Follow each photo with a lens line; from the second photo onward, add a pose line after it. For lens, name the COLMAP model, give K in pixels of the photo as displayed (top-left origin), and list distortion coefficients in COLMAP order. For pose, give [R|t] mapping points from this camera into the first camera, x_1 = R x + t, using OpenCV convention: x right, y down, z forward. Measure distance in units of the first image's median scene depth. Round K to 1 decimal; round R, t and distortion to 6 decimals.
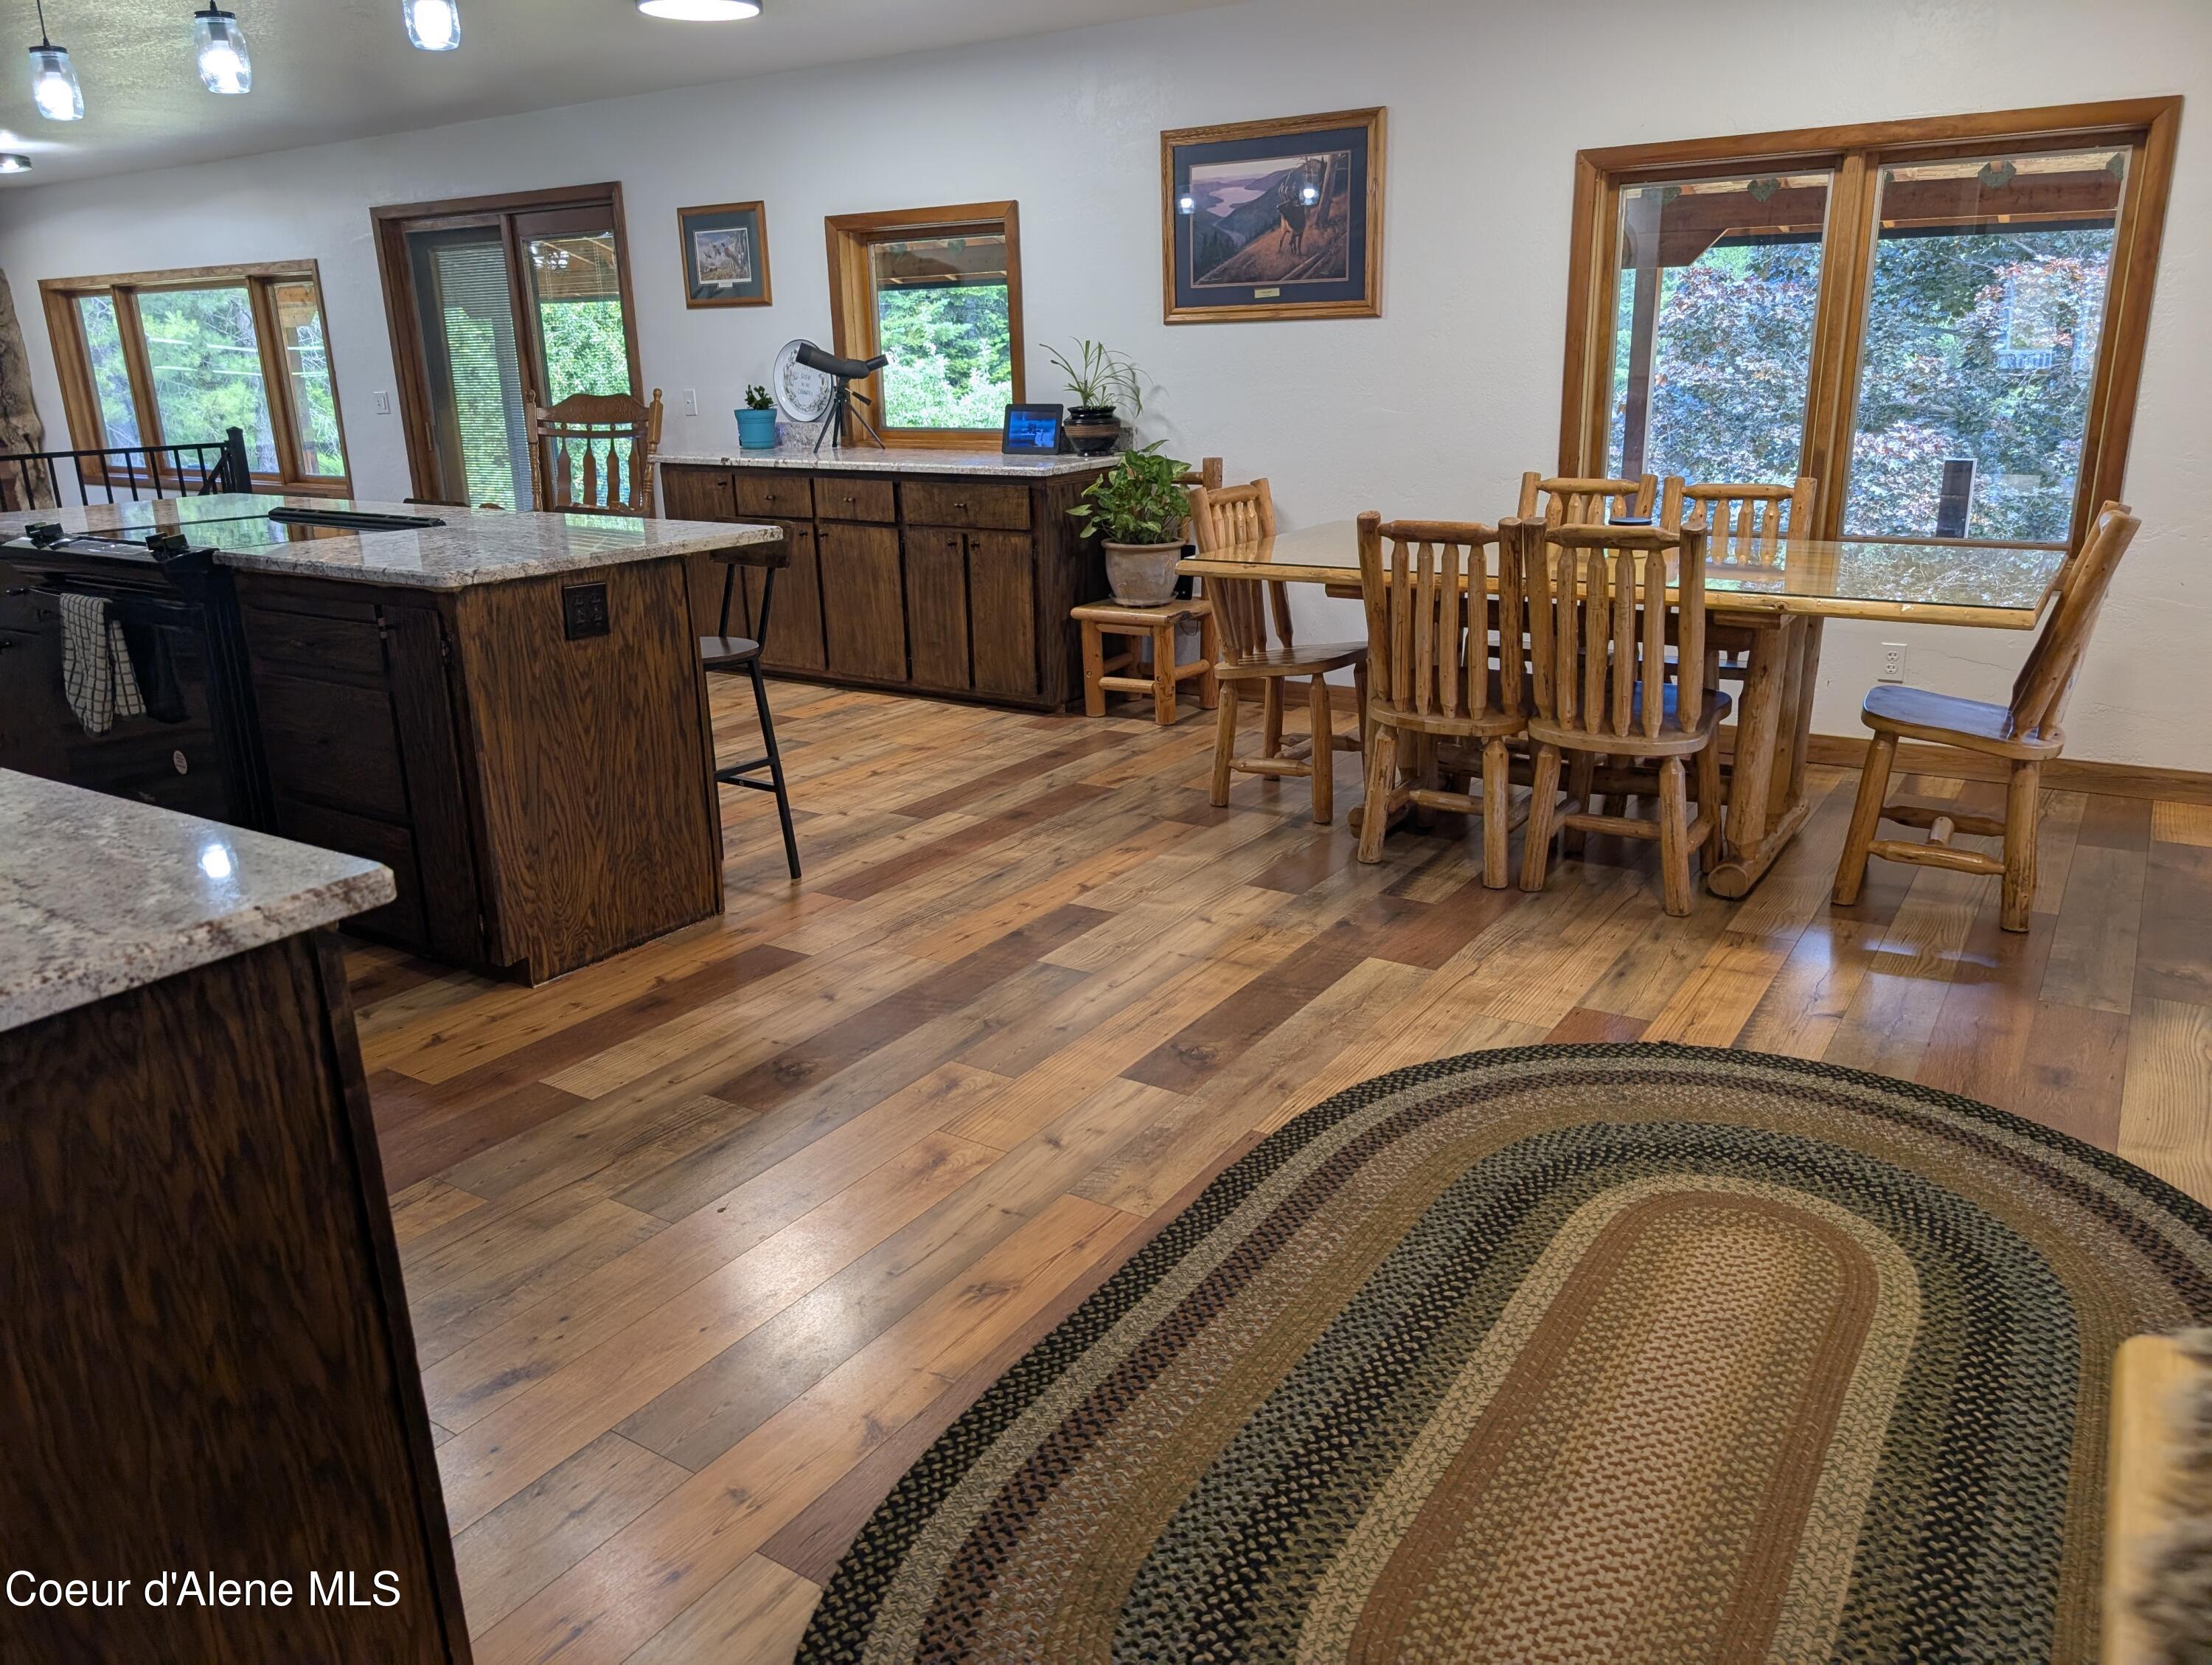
lens RADIAL K [[1613.6, 0, 1103.8], [0, 1613.6, 850.4], [0, 0, 1]] dist [0.000036, -0.003805]
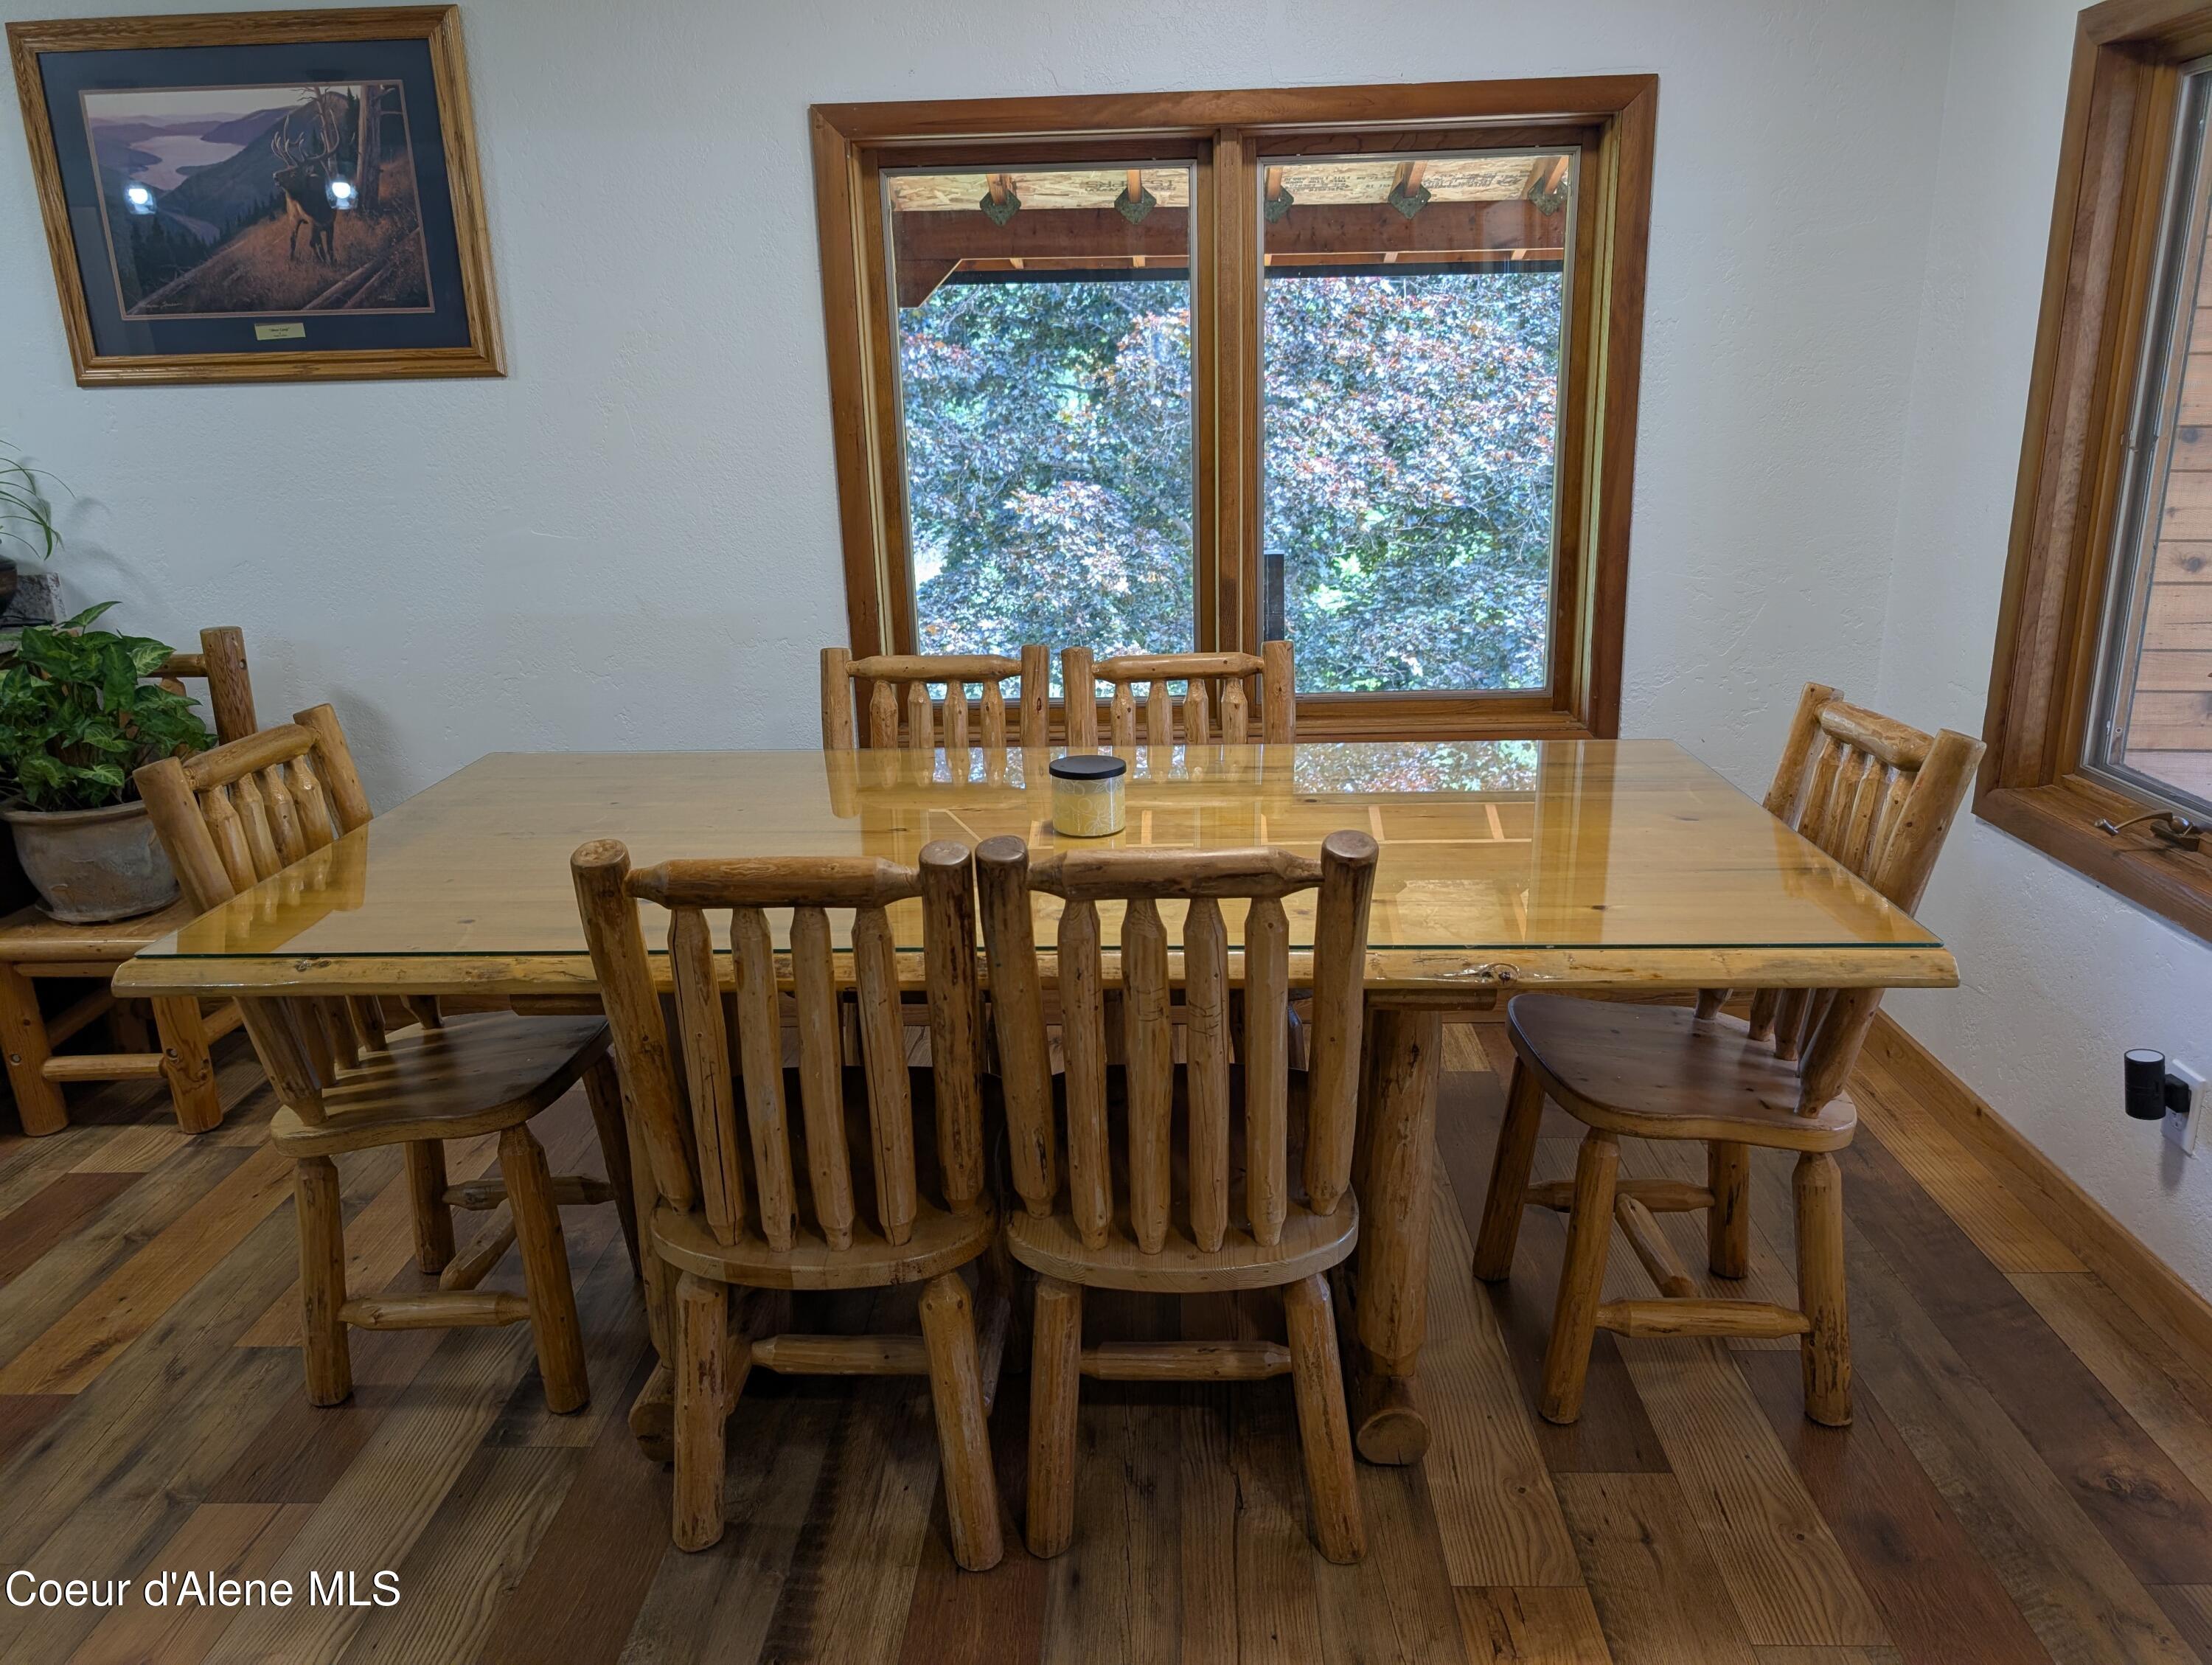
lens RADIAL K [[1553.6, 0, 1106.0], [0, 1553.6, 832.5], [0, 0, 1]] dist [0.029229, -0.029351]
pose [[0.856510, -0.142328, 0.496118, 0.054252], [0.155546, 0.987718, 0.014821, -0.142054], [-0.492134, 0.064475, 0.868129, 0.413235]]
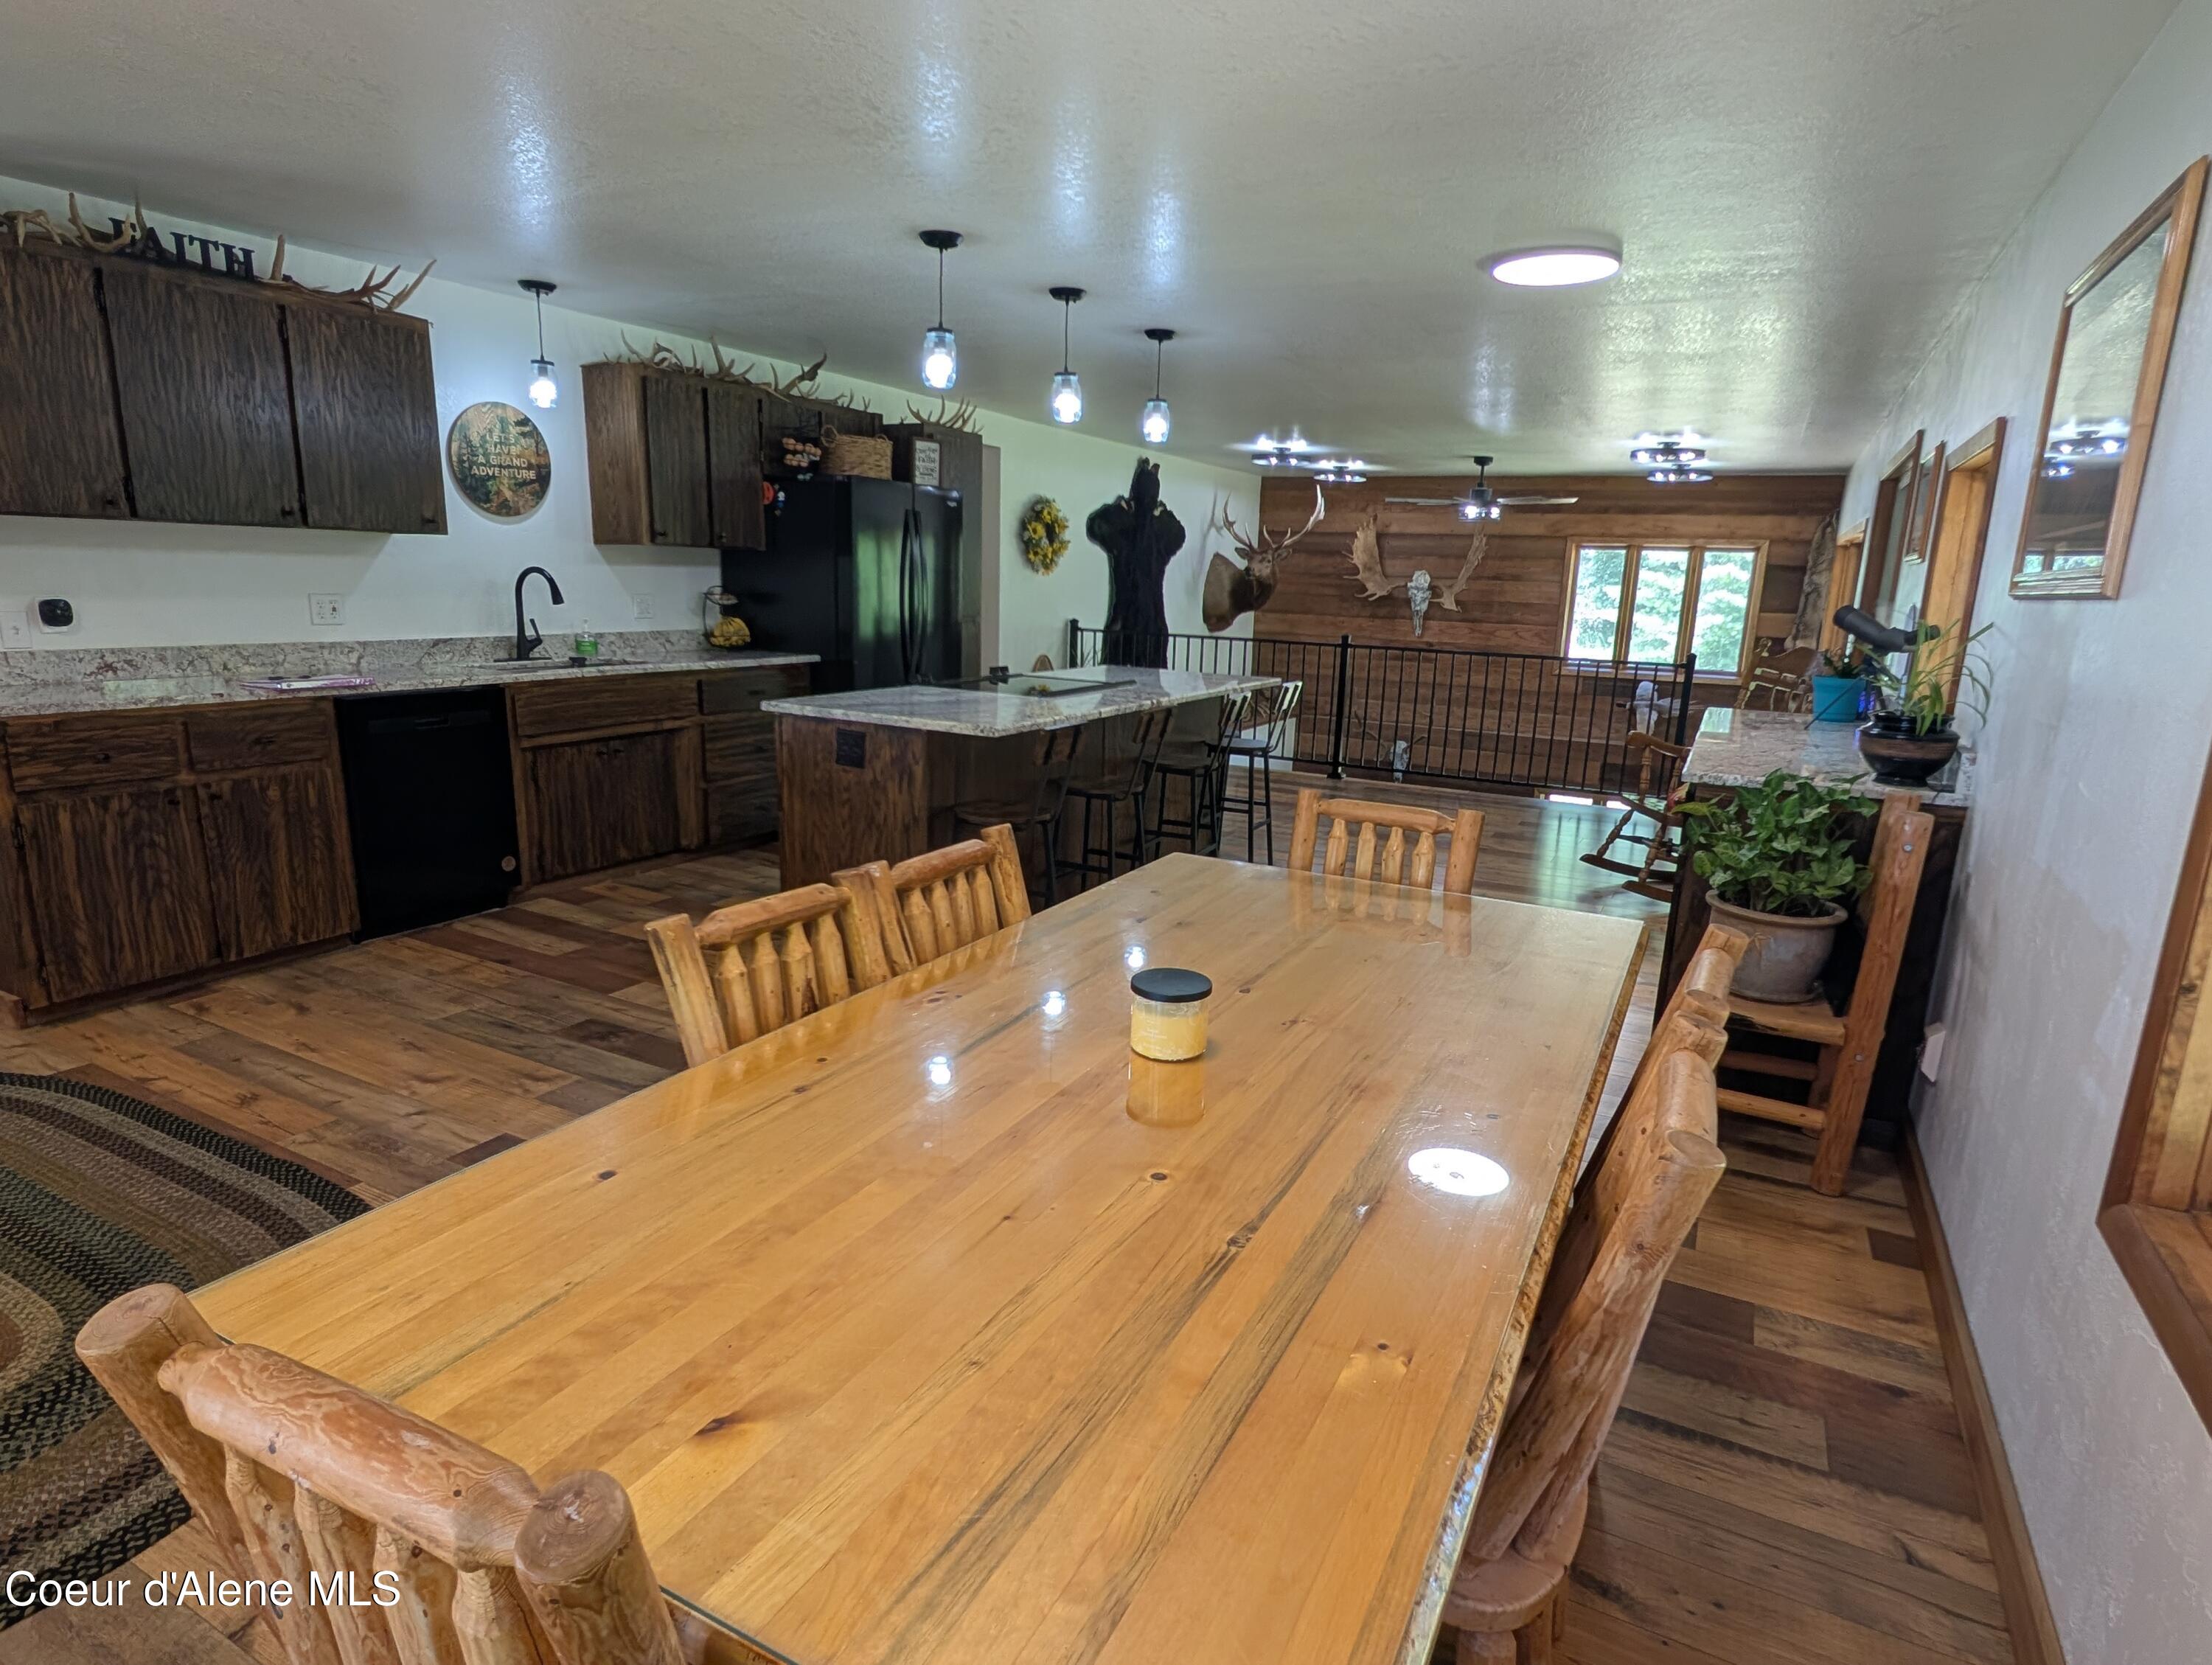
lens RADIAL K [[1211.5, 0, 1111.0], [0, 1211.5, 869.8], [0, 0, 1]] dist [-0.004197, -0.002382]
pose [[0.079406, 0.257461, -0.963021, 0.512225], [-0.331422, 0.917933, 0.218079, -0.234084], [0.940135, 0.301850, 0.158218, 0.689658]]
